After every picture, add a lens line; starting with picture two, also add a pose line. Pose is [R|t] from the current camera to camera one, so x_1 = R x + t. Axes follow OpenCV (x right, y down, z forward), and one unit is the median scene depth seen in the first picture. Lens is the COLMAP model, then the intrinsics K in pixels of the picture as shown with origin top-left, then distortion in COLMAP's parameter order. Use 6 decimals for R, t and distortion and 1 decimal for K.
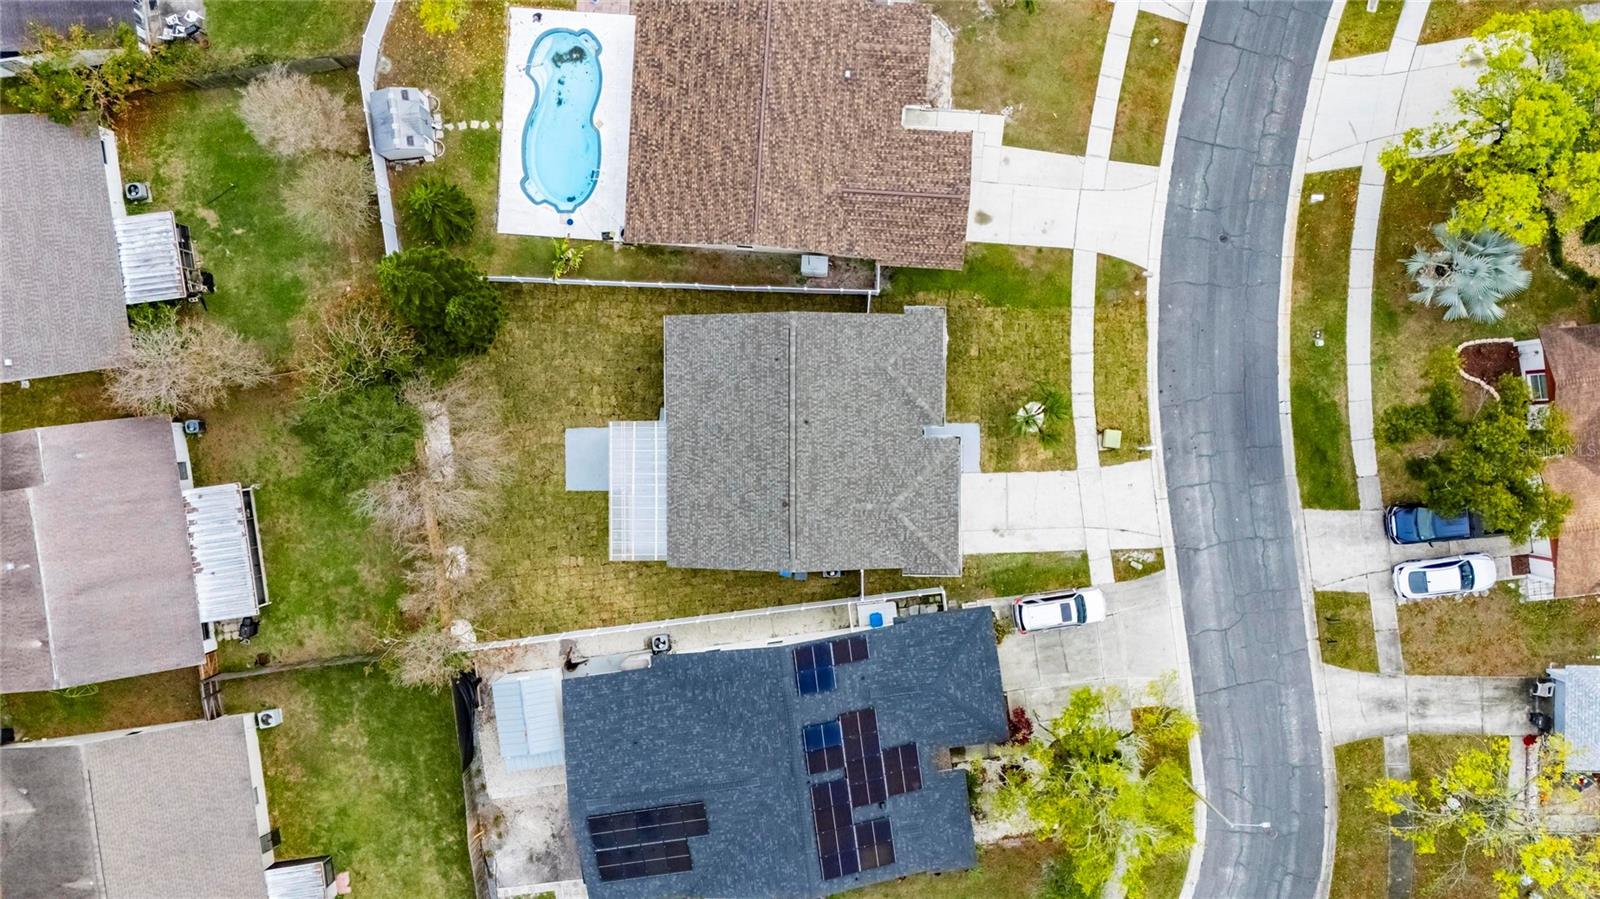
lens RADIAL K [[1240.6, 0, 808.0], [0, 1240.6, 451.6], [0, 0, 1]] dist [0.082393, -0.072074]
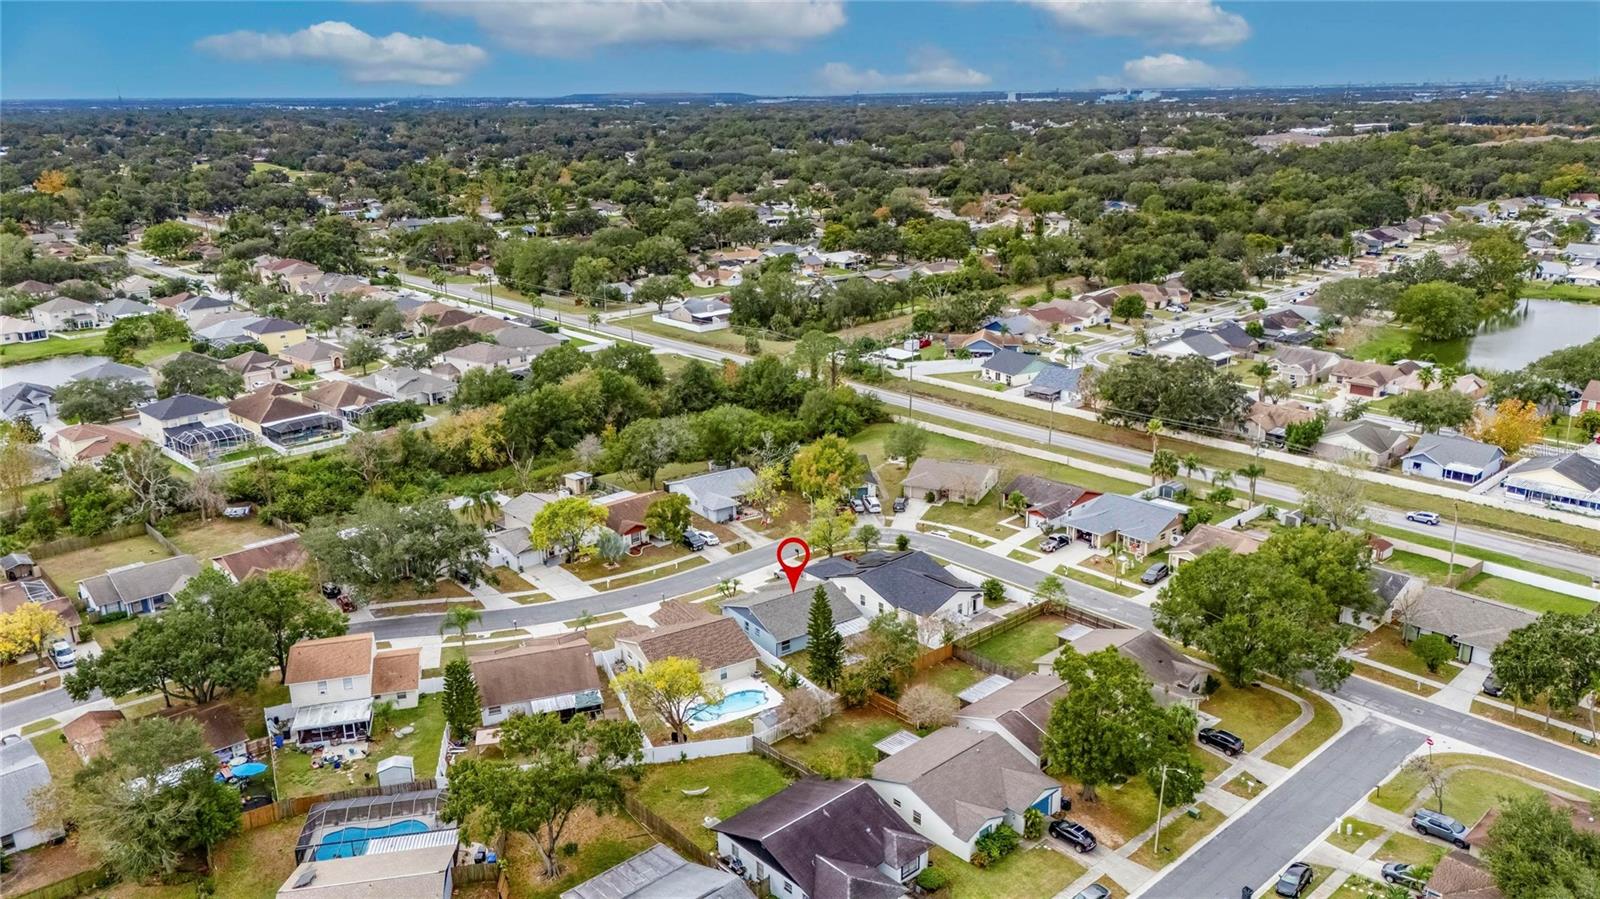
lens RADIAL K [[1164.1, 0, 808.4], [0, 1164.1, 451.2], [0, 0, 1]] dist [0.158286, -0.289414]
pose [[-0.574699, -0.209438, 0.791111, -1.743502], [0.817135, -0.199827, 0.540703, -1.135170], [0.044842, 0.957186, 0.285980, 0.031523]]
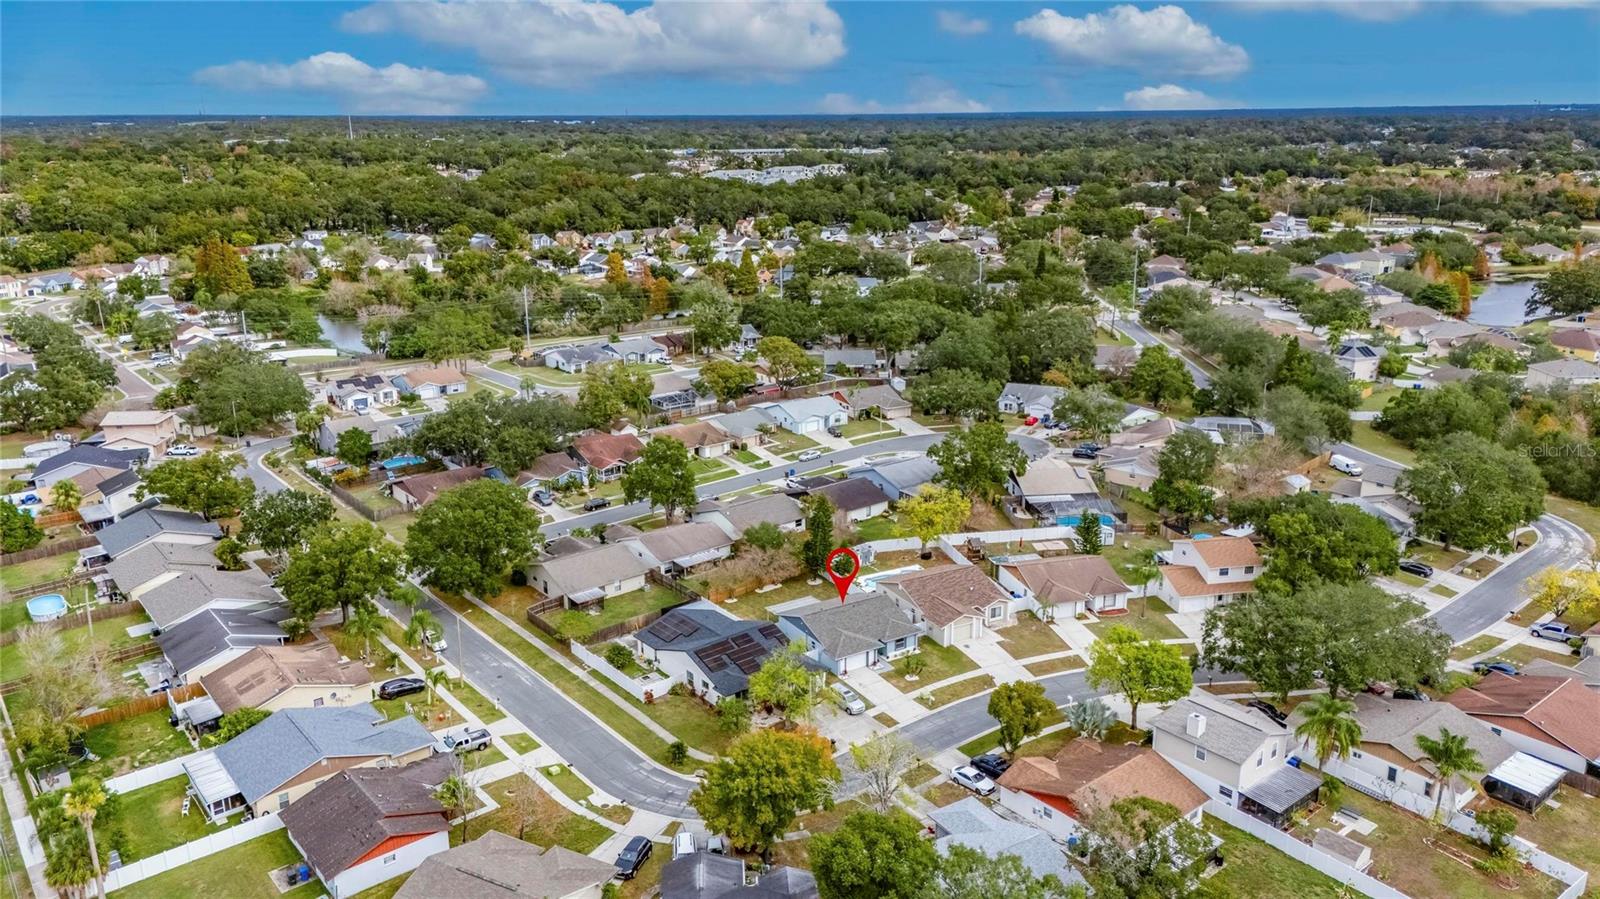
lens RADIAL K [[1170.2, 0, 810.3], [0, 1170.2, 448.2], [0, 0, 1]] dist [0.105432, -0.129578]
pose [[0.527459, 0.252591, -0.811162, 1.684333], [-0.849213, 0.128701, -0.512126, 1.148950], [-0.024961, 0.958975, 0.282389, 0.019426]]
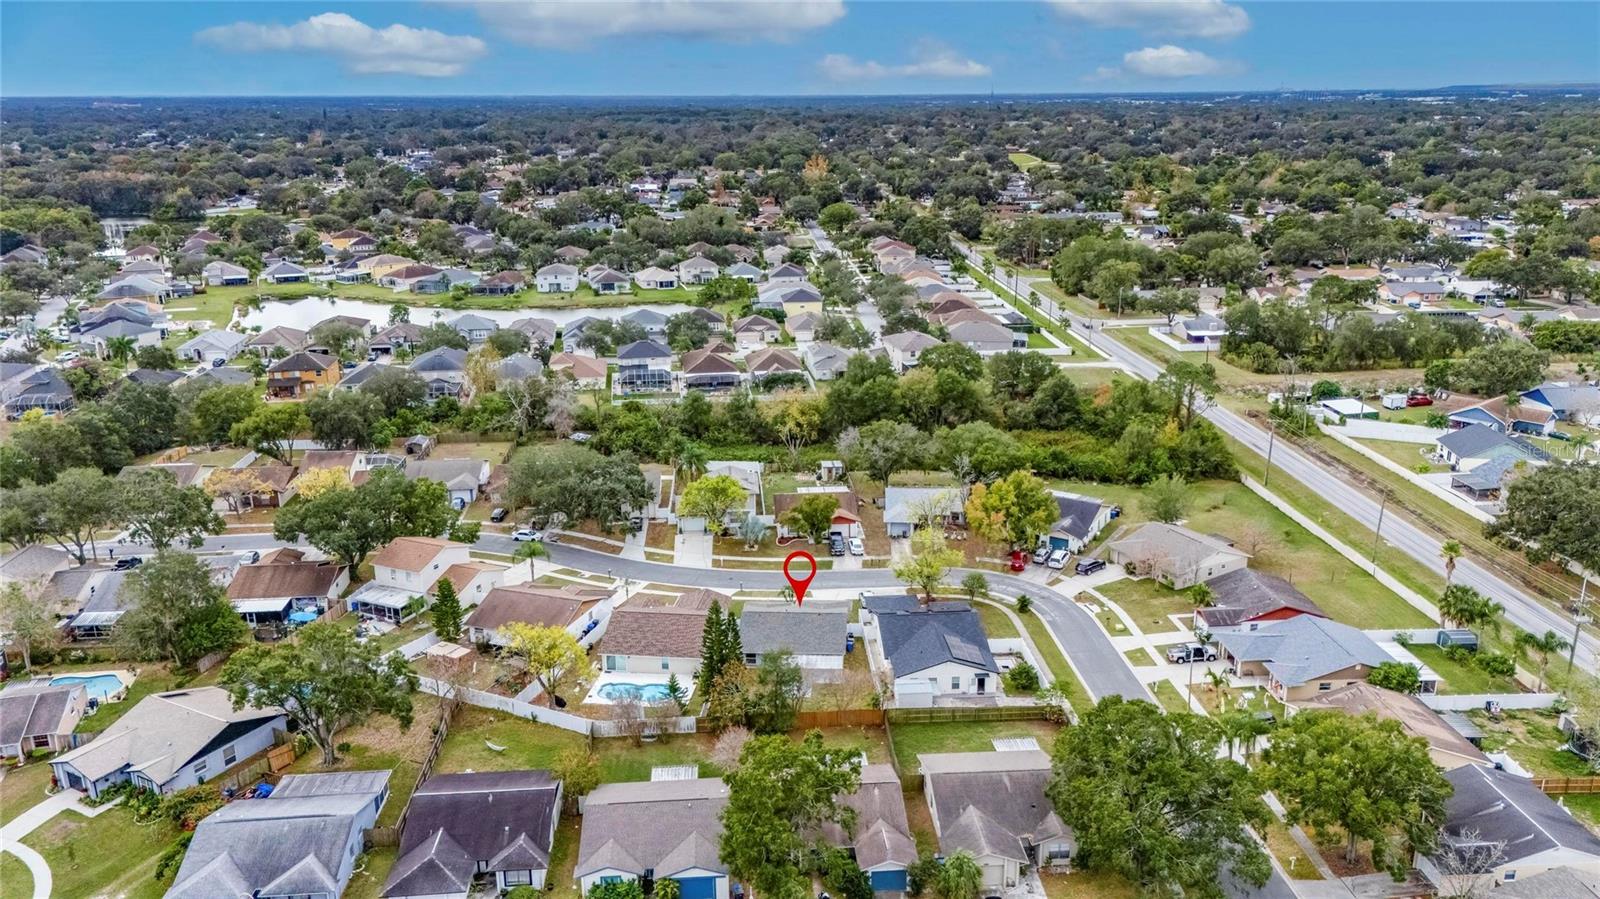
lens RADIAL K [[1170.2, 0, 810.3], [0, 1170.2, 448.2], [0, 0, 1]] dist [0.105432, -0.129578]
pose [[0.055624, -0.265545, 0.962492, -2.021959], [0.998083, -0.011420, -0.060832, 0.158121], [0.027146, 0.964031, 0.264401, 0.063878]]
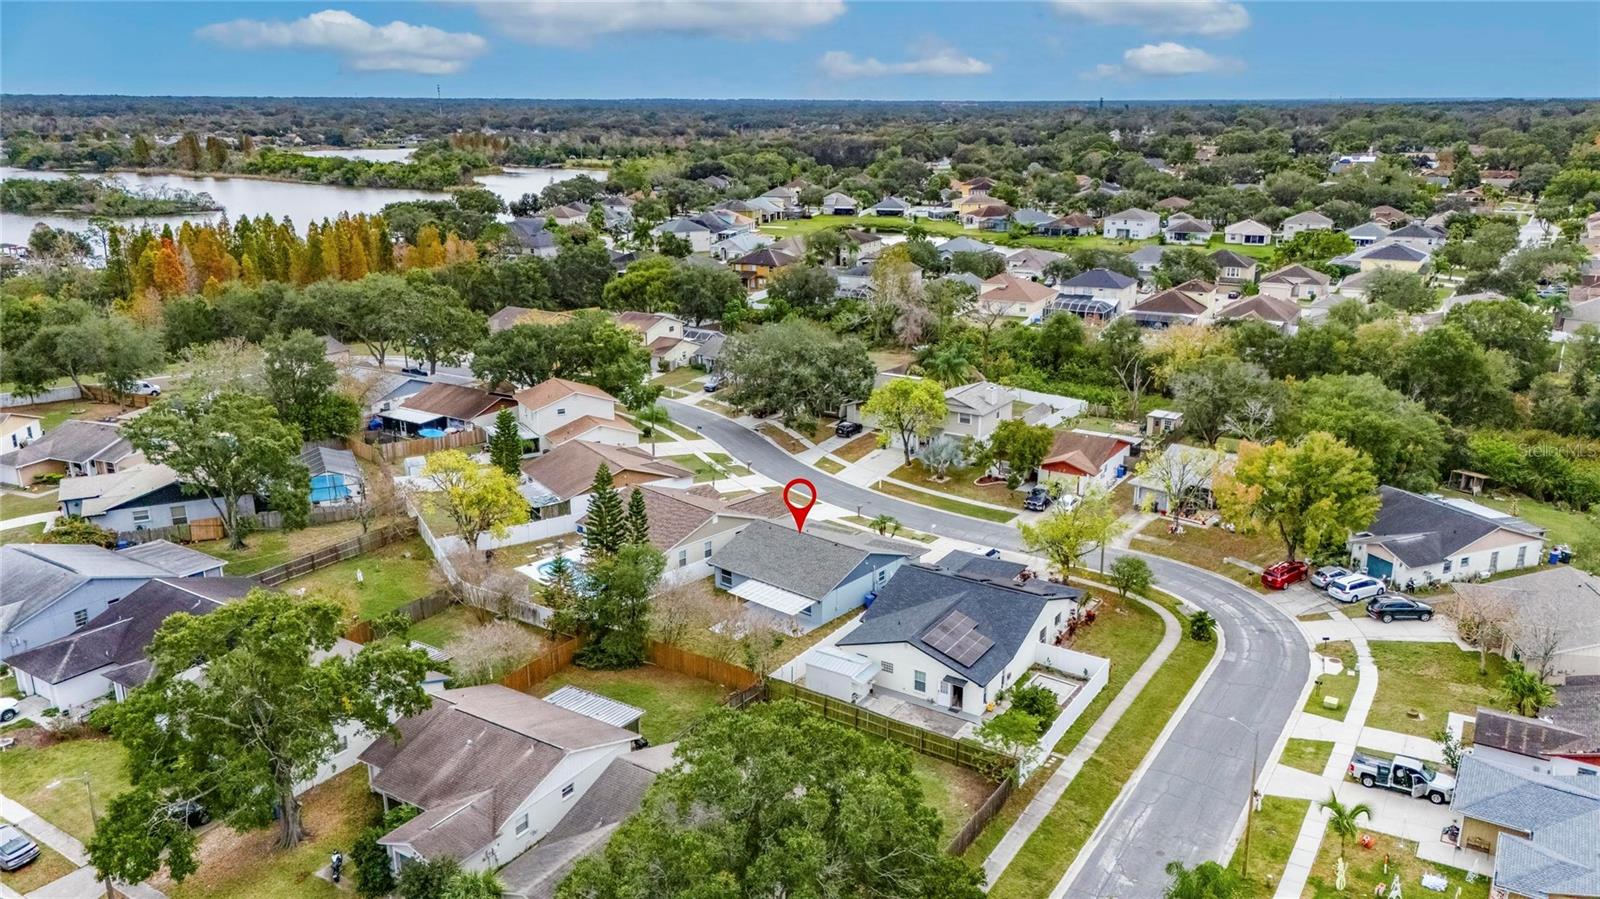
lens RADIAL K [[1173.5, 0, 809.0], [0, 1173.5, 450.6], [0, 0, 1]] dist [0.072027, -0.060981]
pose [[0.644141, -0.193864, 0.739932, -1.138560], [0.764907, 0.162758, -0.623240, 0.938259], [0.000394, 0.967433, 0.253127, 0.431450]]
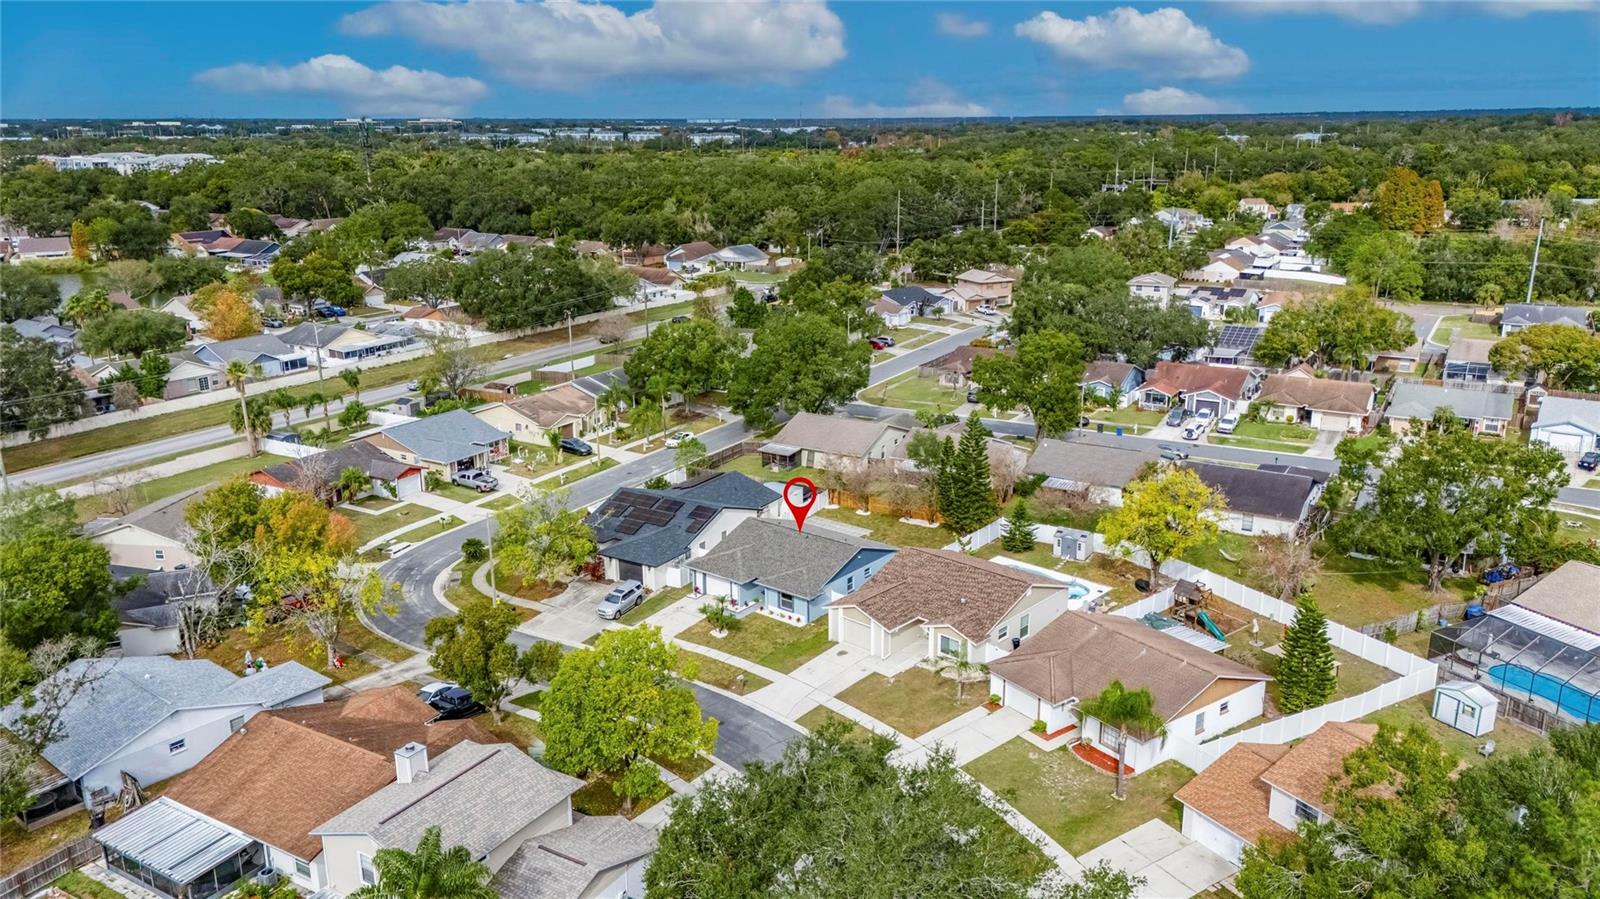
lens RADIAL K [[1170.2, 0, 810.3], [0, 1170.2, 448.2], [0, 0, 1]] dist [0.105432, -0.129578]
pose [[-0.620101, 0.238170, -0.747496, 1.138984], [-0.784518, -0.185360, 0.591754, -0.930601], [0.002382, 0.953371, 0.301791, 0.346650]]
